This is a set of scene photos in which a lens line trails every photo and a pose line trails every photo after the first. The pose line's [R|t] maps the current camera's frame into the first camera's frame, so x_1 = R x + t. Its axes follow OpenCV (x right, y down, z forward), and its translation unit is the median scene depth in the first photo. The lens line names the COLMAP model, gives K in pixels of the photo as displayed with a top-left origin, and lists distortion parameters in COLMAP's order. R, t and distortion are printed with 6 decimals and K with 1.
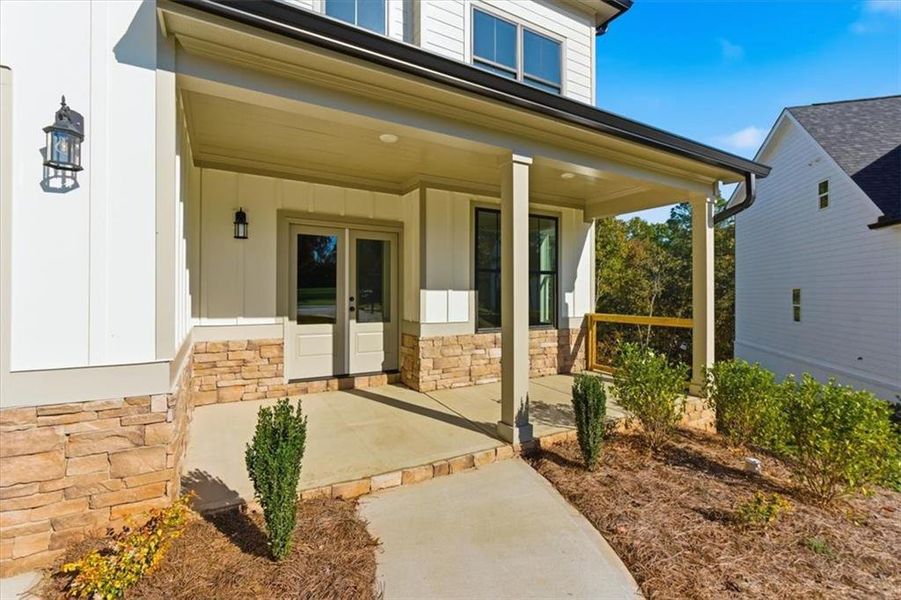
lens RADIAL K [[404.3, 0, 449.9], [0, 404.3, 295.0], [0, 0, 1]] dist [0.002235, 0.000508]
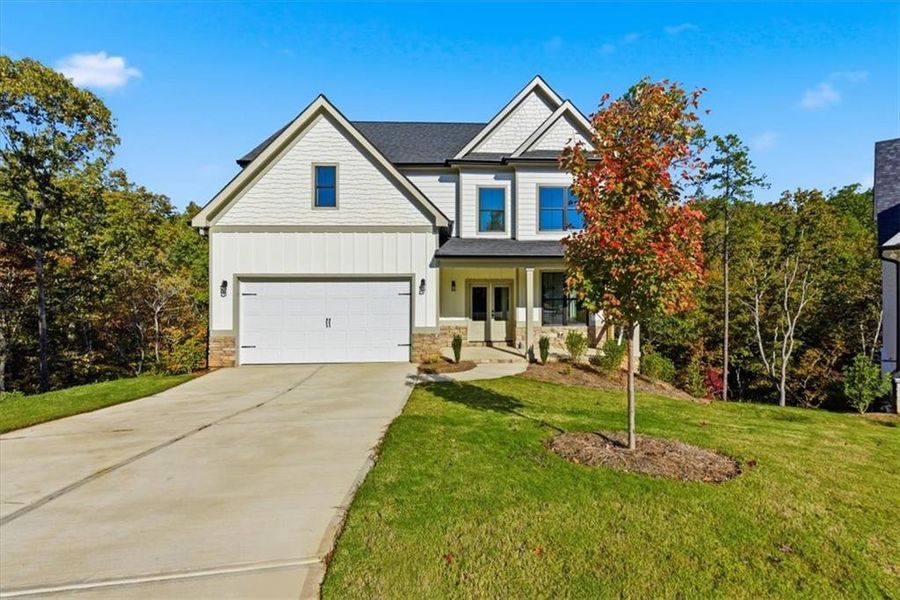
lens RADIAL K [[403.8, 0, 449.4], [0, 403.8, 295.0], [0, 0, 1]] dist [0.002235, 0.000508]
pose [[0.872620, -0.009533, -0.488306, 0.786000], [0.007337, 0.999953, -0.006409, -0.081202], [0.488344, 0.002010, 0.872649, -1.389248]]
